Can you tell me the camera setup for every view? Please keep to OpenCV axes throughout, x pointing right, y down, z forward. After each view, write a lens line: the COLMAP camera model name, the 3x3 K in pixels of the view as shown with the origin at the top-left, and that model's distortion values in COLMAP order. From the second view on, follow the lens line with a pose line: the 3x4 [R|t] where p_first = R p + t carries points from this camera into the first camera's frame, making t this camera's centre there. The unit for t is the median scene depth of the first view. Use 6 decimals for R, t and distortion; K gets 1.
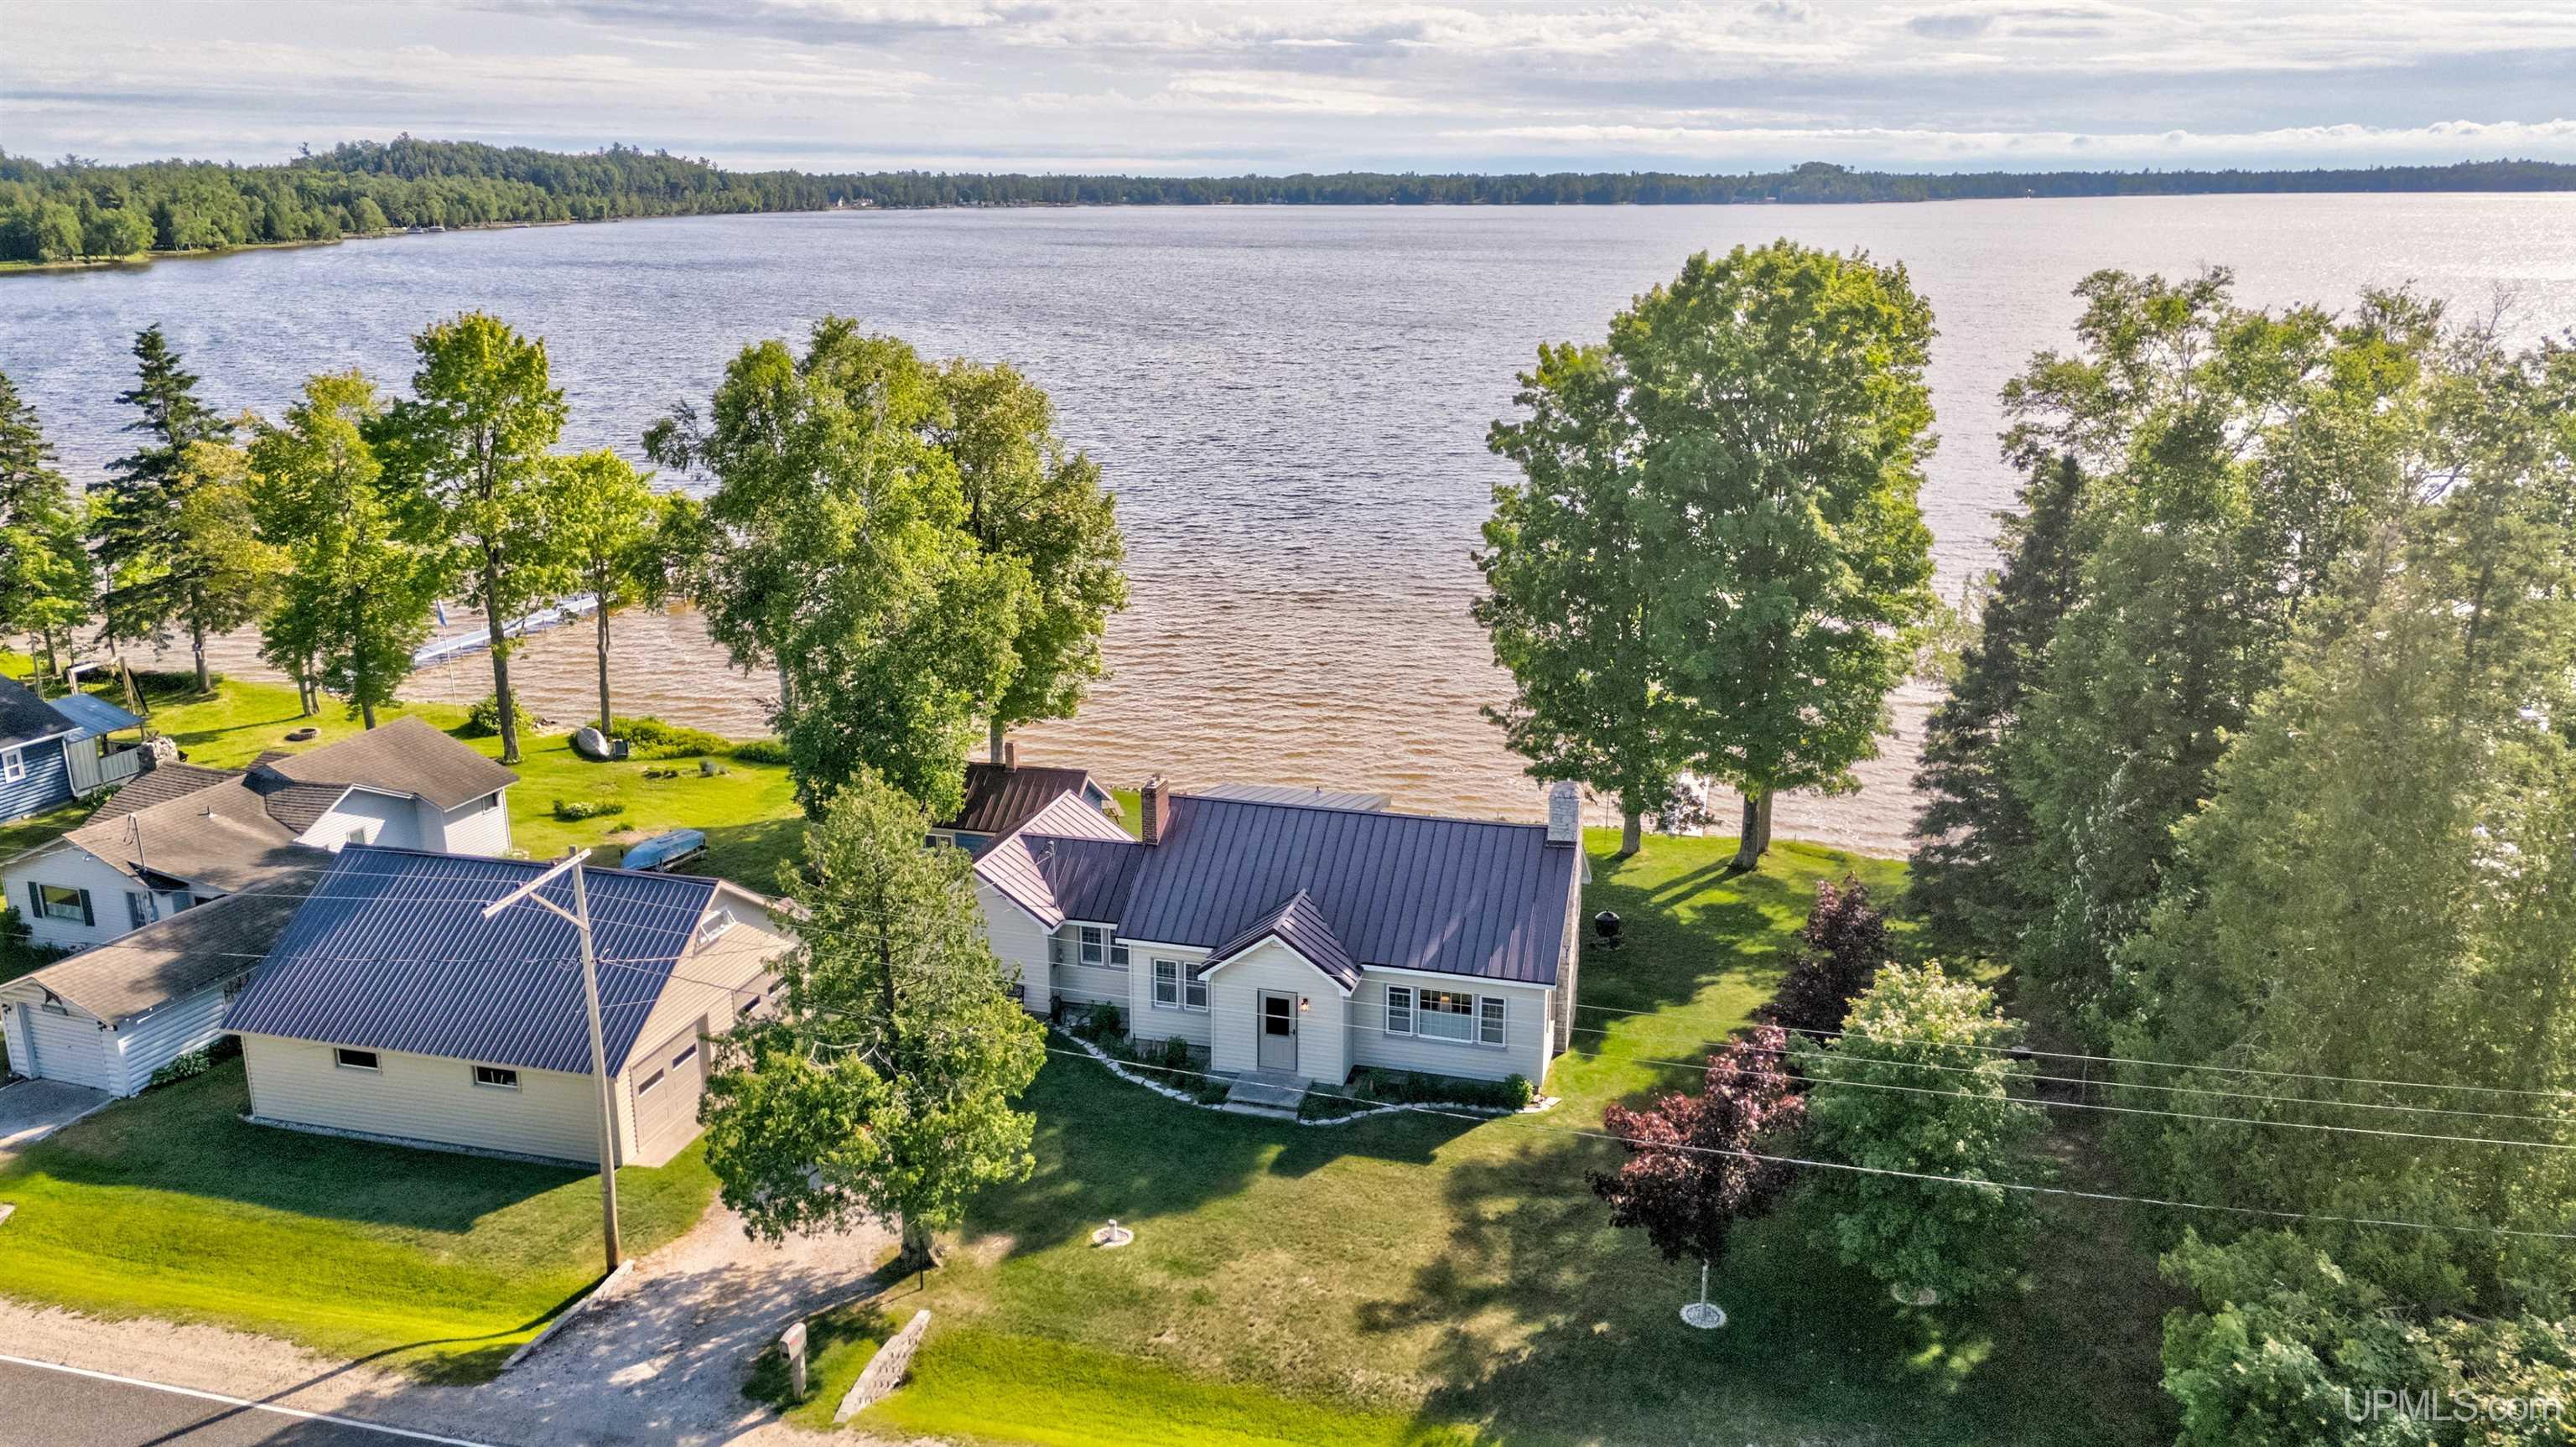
lens RADIAL K [[1887.4, 0, 1285.0], [0, 1887.4, 707.0], [0, 0, 1]] dist [0.042764, -0.025616]
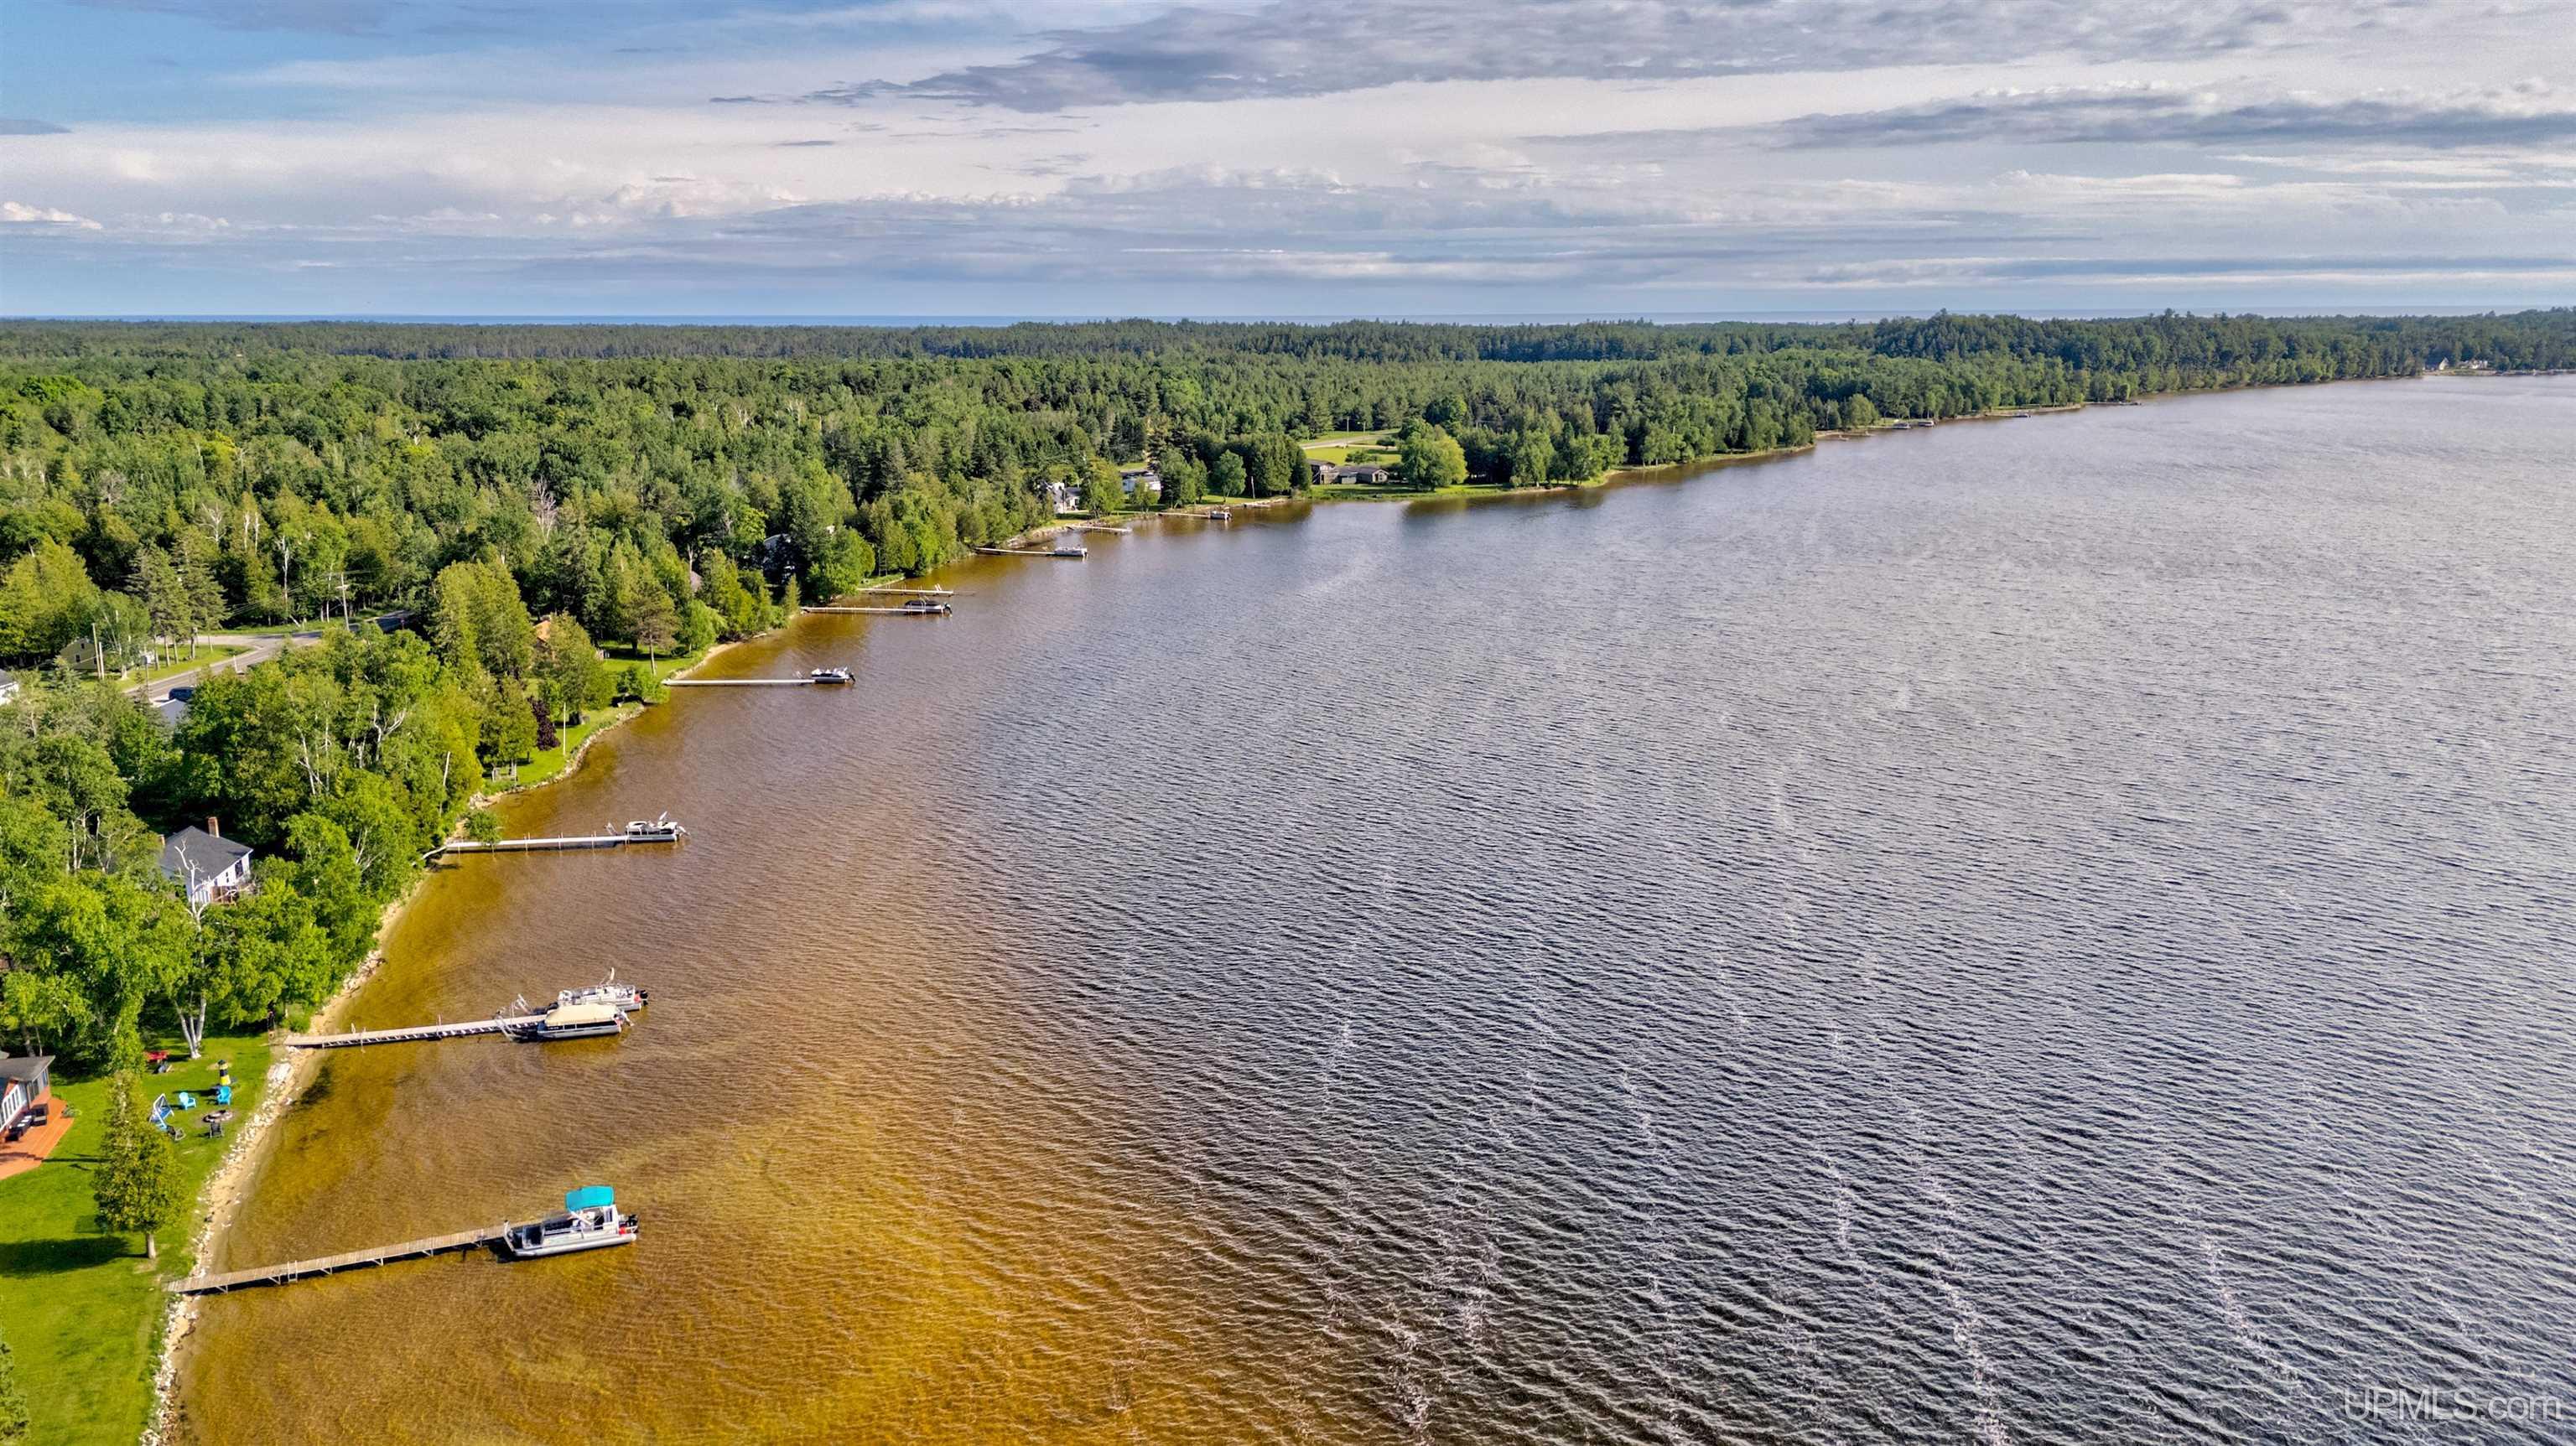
lens RADIAL K [[1887.3, 0, 1285.5], [0, 1887.3, 724.5], [0, 0, 1]] dist [0.042764, -0.025616]
pose [[0.715659, 0.150124, -0.682125, 0.127231], [-0.186113, 0.982305, 0.020927, -1.076060], [0.673197, 0.111976, 0.730936, 1.571332]]
